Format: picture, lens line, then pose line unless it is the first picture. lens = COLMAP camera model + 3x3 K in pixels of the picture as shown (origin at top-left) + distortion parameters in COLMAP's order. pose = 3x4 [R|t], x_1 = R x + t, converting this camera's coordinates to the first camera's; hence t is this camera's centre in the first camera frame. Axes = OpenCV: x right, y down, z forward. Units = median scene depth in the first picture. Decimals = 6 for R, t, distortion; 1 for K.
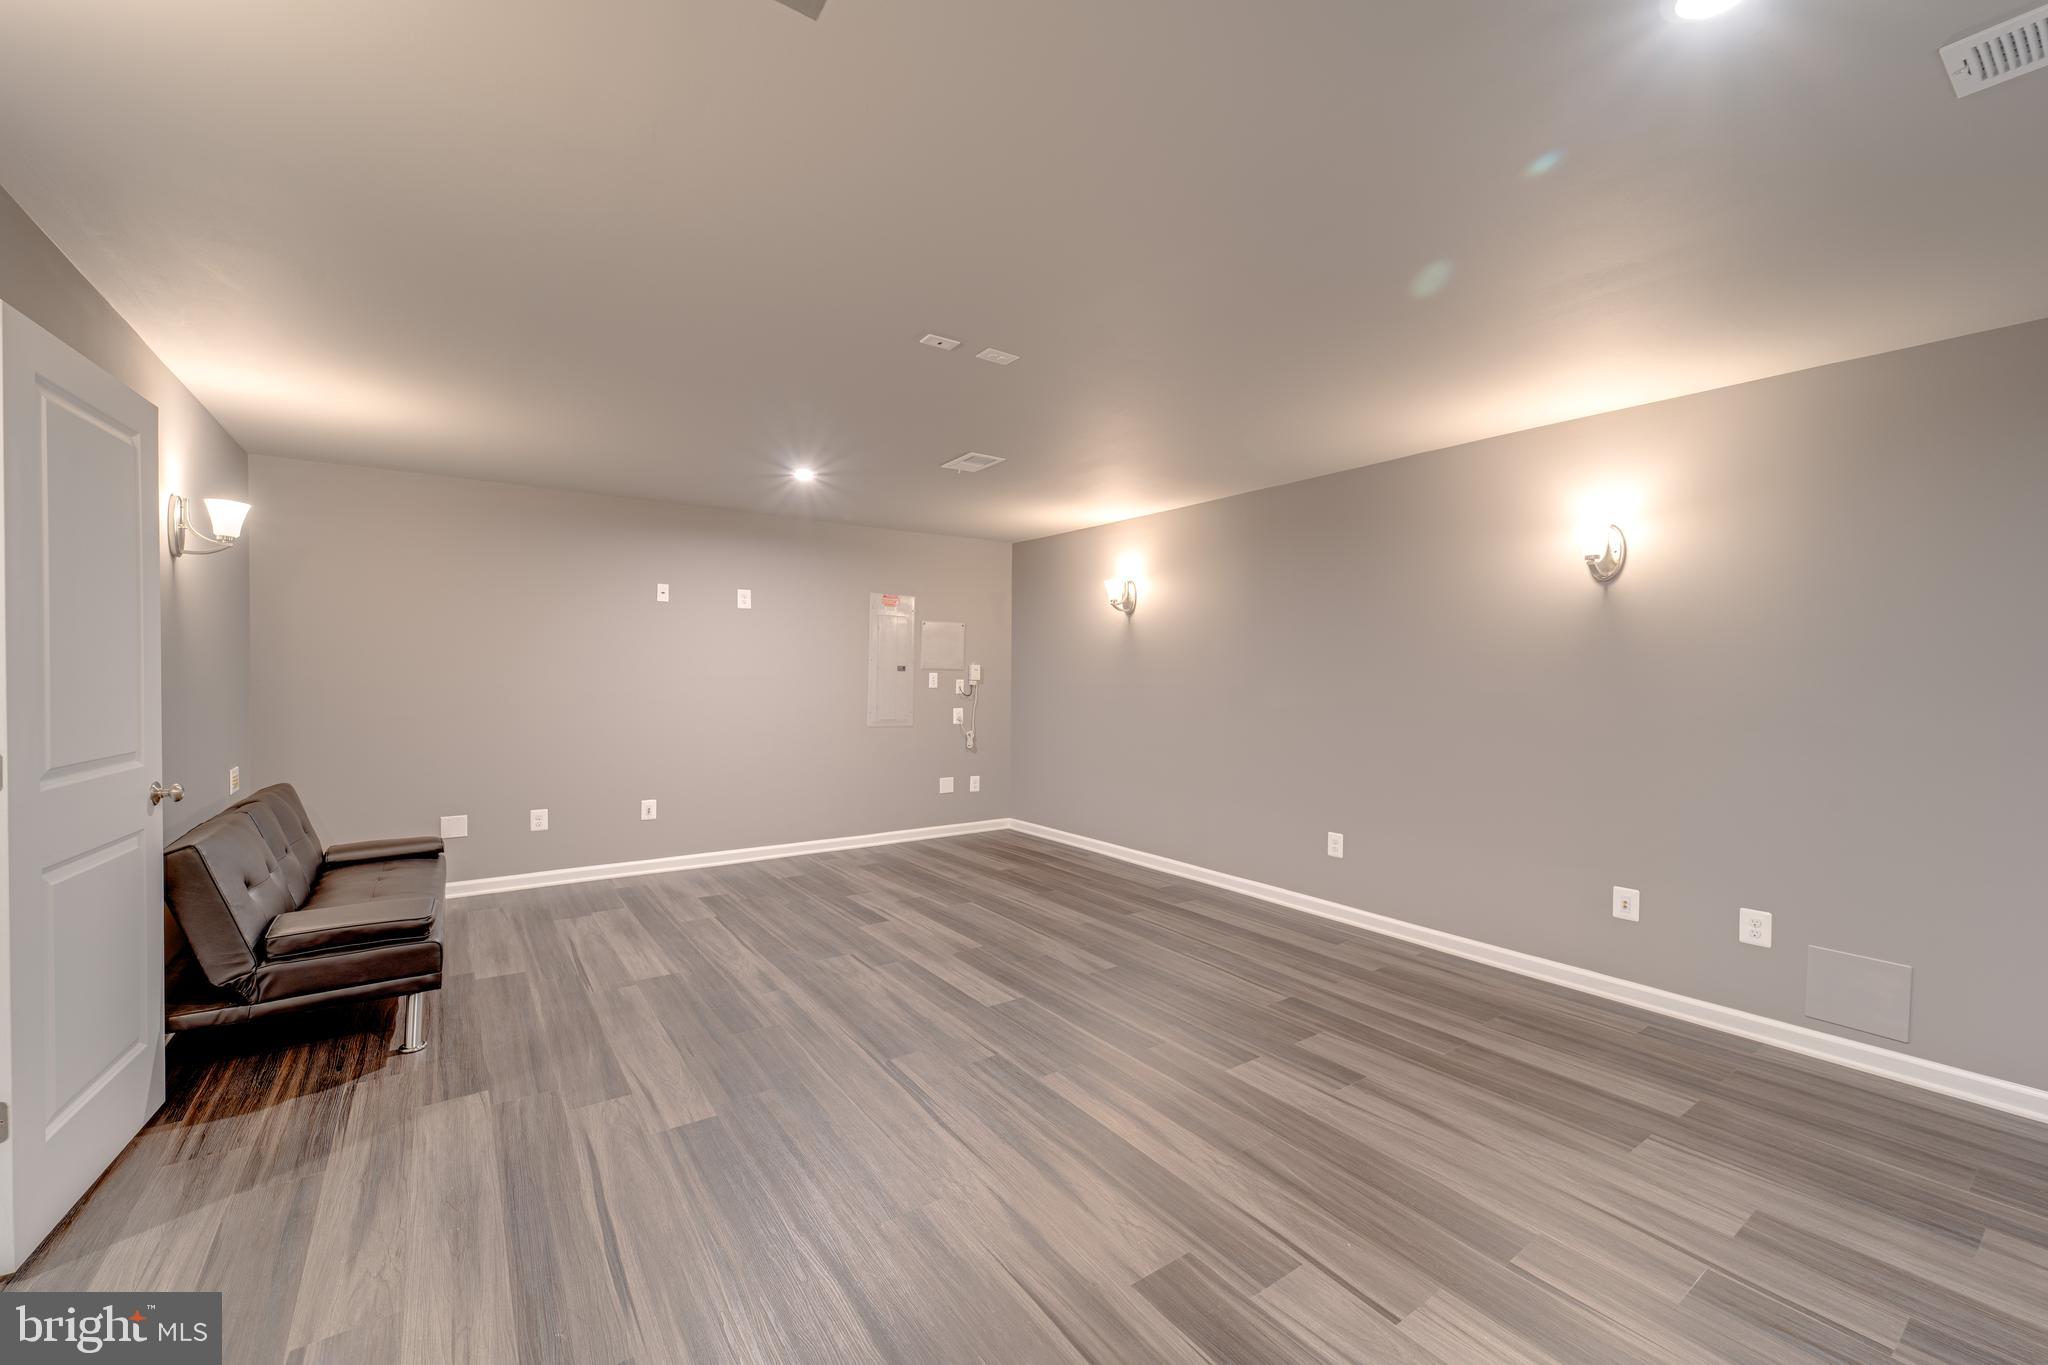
lens RADIAL K [[820.6, 0, 1025.8], [0, 820.6, 690.7], [0, 0, 1]] dist [-0.002370, -0.000482]
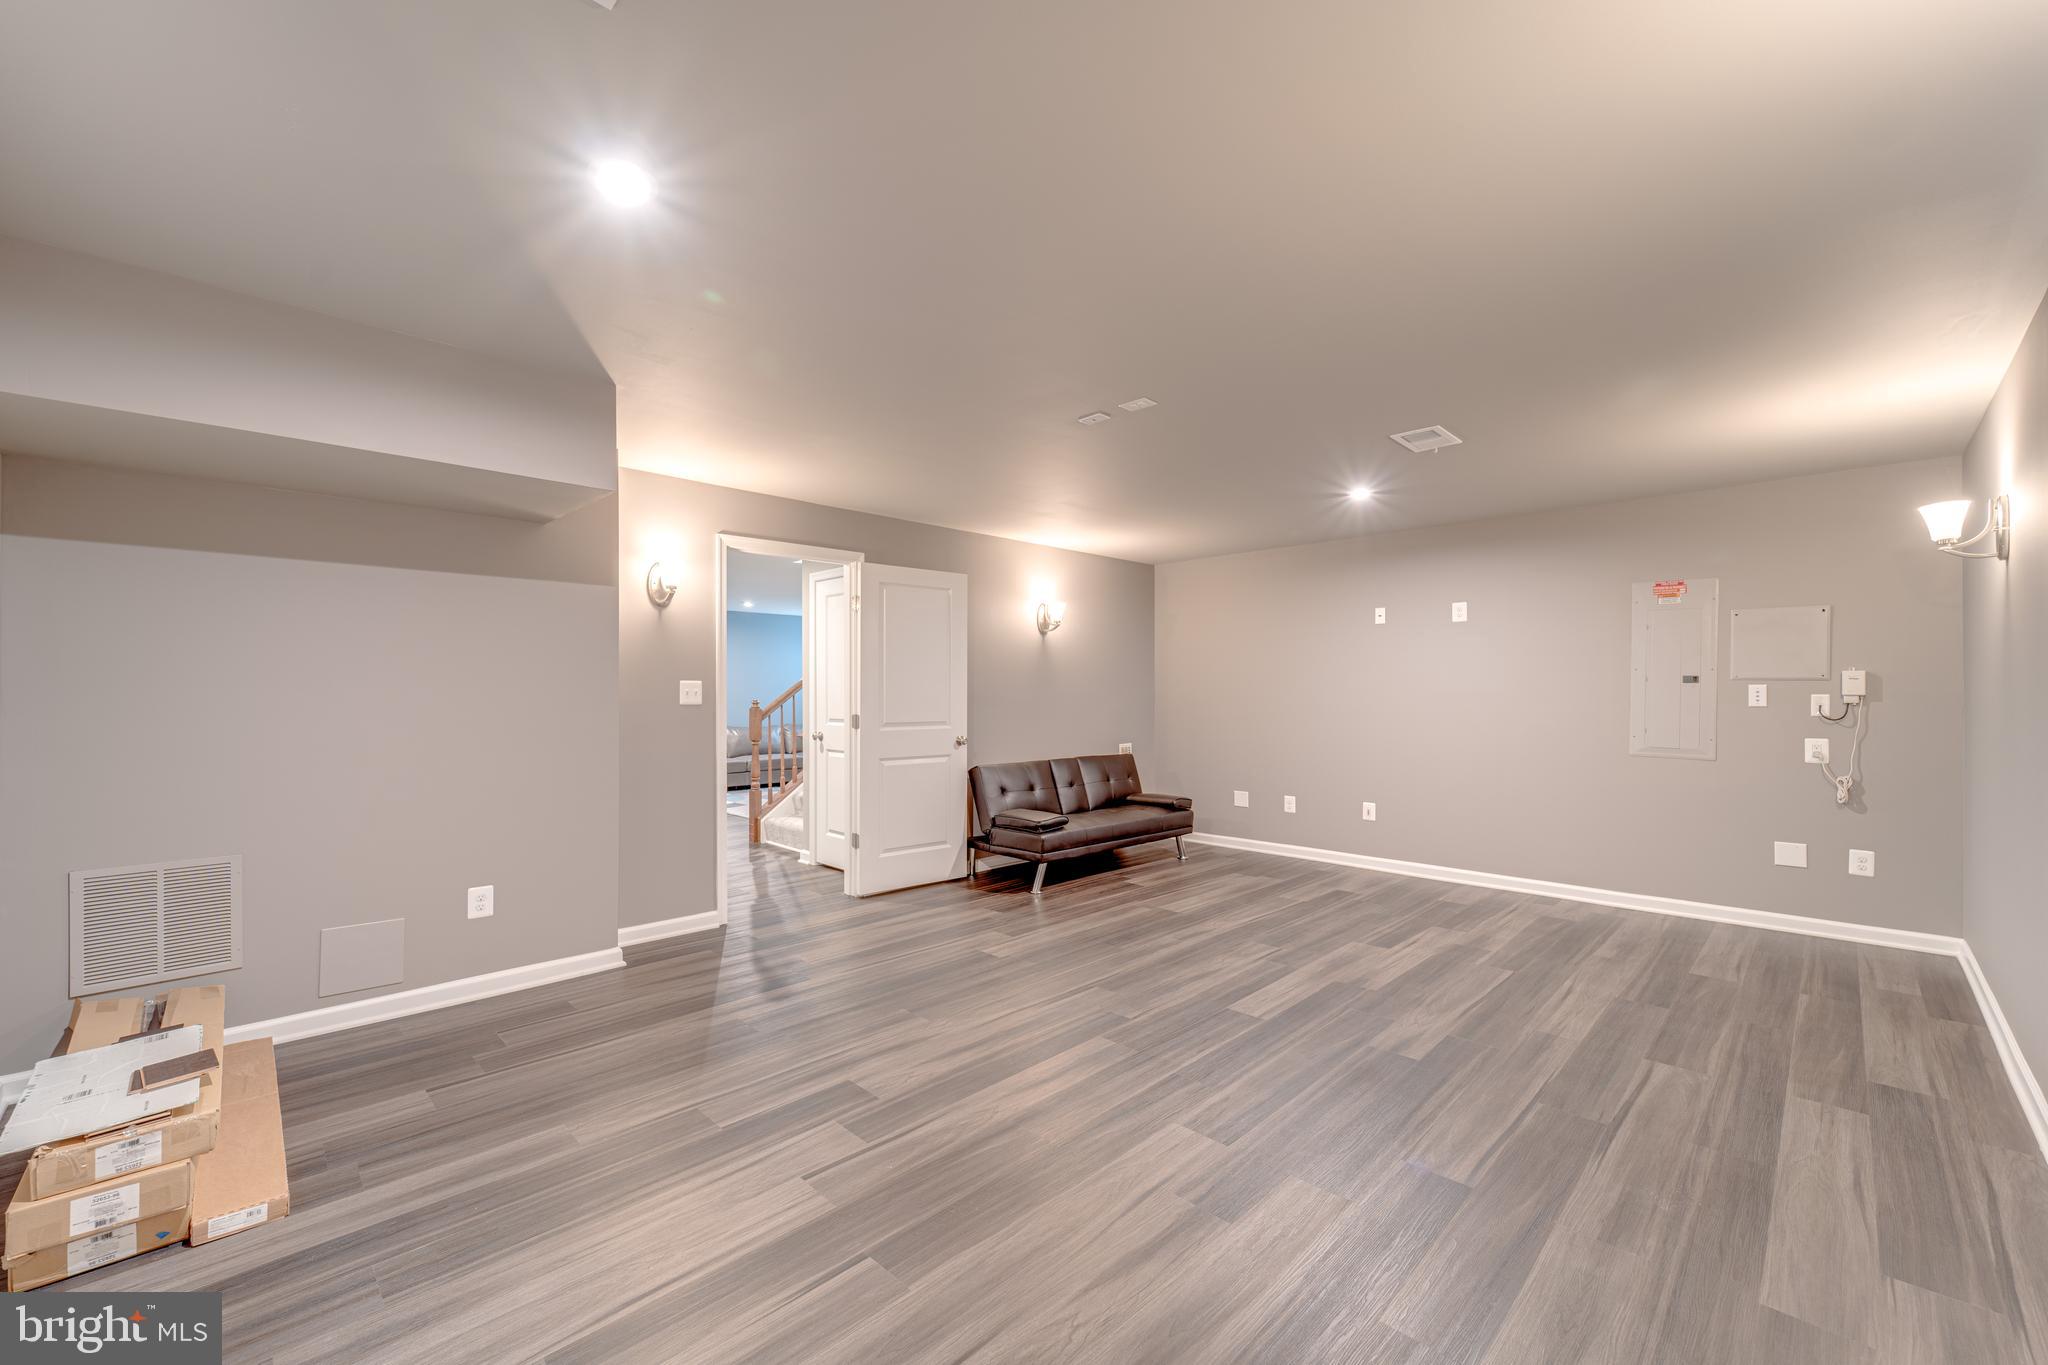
lens RADIAL K [[820.6, 0, 1025.8], [0, 820.6, 690.7], [0, 0, 1]] dist [-0.002370, -0.000482]
pose [[0.163776, -0.011011, -0.986436, 0.691538], [-0.018651, 0.999724, -0.014256, 0.006832], [0.986321, 0.020733, 0.163525, 0.430964]]
